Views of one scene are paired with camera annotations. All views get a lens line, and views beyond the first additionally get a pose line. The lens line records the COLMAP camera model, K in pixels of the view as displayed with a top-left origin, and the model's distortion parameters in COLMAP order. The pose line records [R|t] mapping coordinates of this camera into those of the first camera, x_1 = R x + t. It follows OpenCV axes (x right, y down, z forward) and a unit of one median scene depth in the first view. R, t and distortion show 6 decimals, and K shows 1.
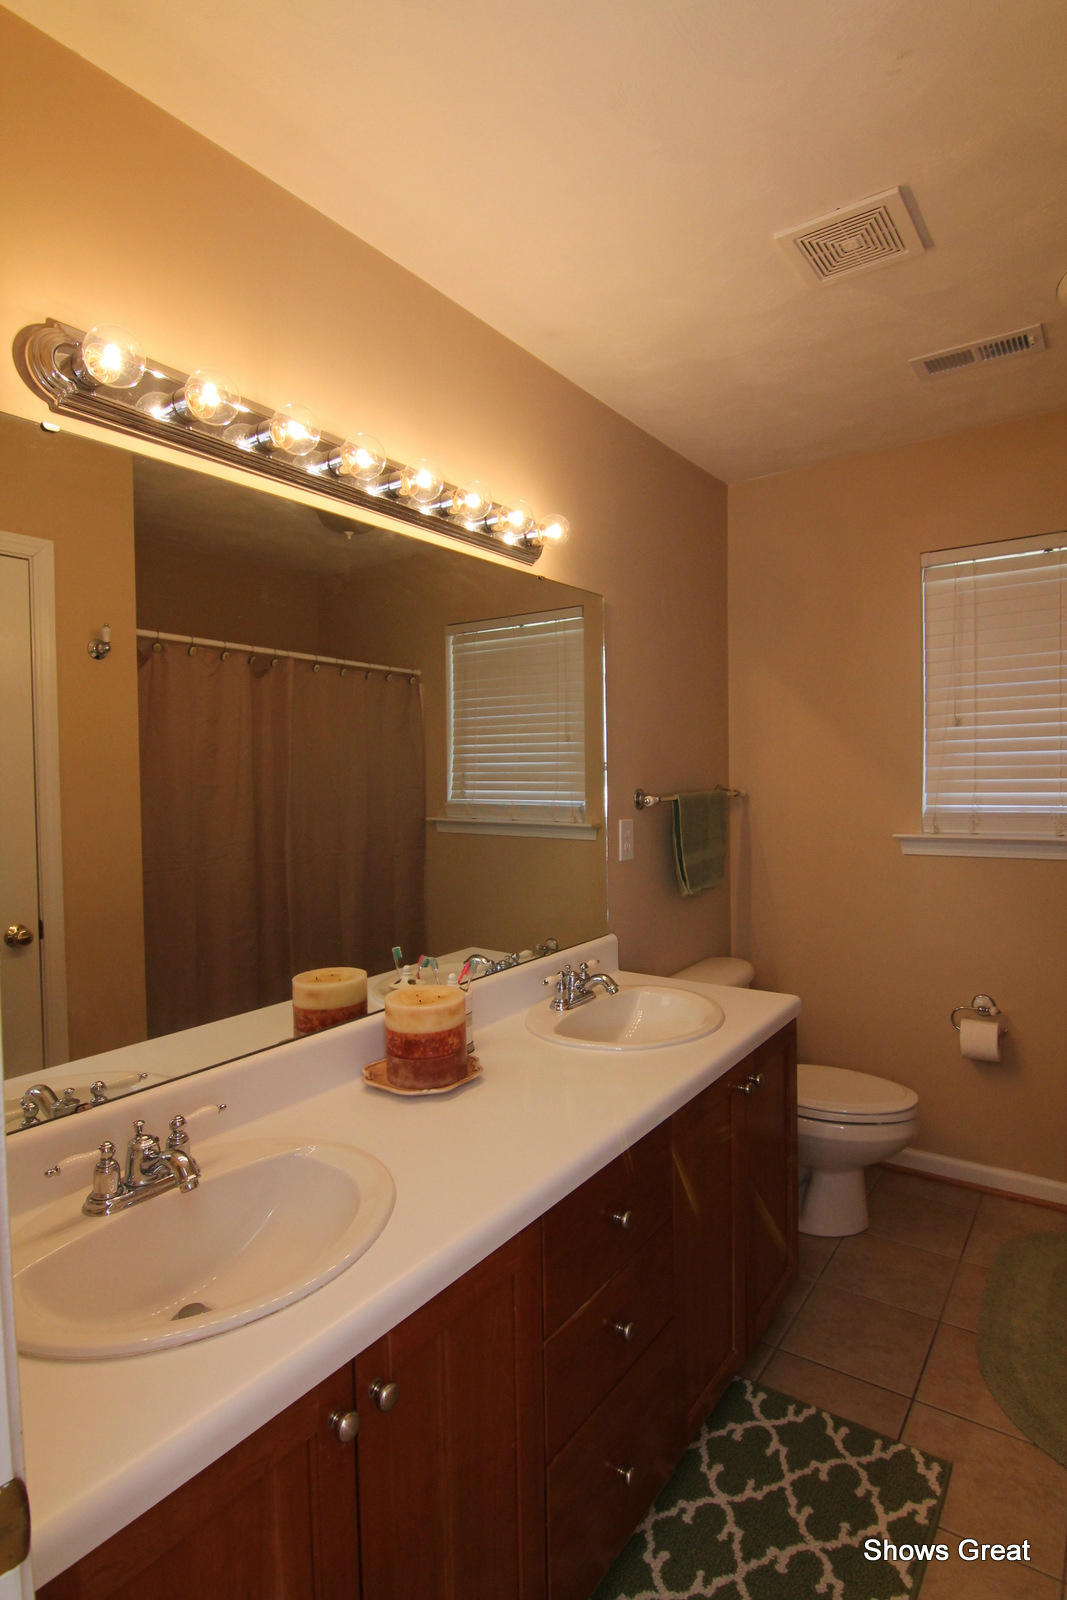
lens RADIAL K [[822.9, 0, 538.8], [0, 822.9, 798.4], [0, 0, 1]] dist [-0.004325, -0.011745]
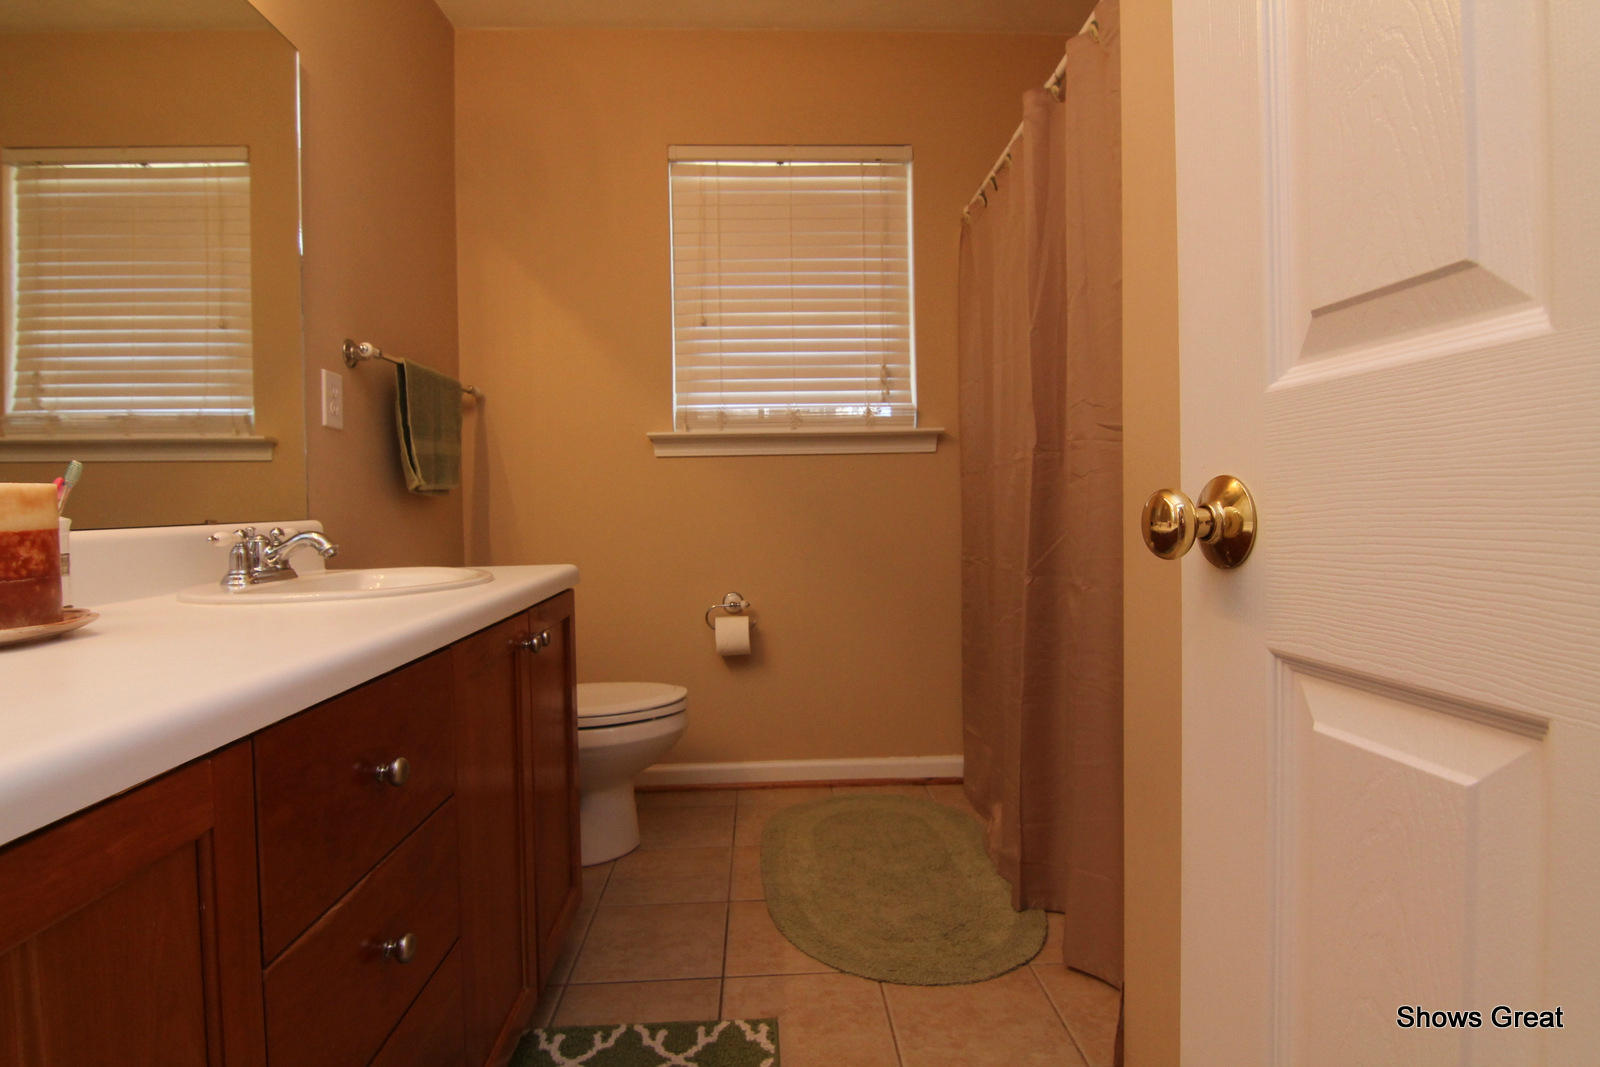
lens RADIAL K [[822.9, 0, 795.1], [0, 822.9, 524.9], [0, 0, 1]] dist [-0.004325, -0.011745]
pose [[0.787096, -0.008804, 0.616768, -0.022104], [0.021780, 0.999671, -0.013526, 0.176577], [-0.616446, 0.024079, 0.787029, 0.158231]]
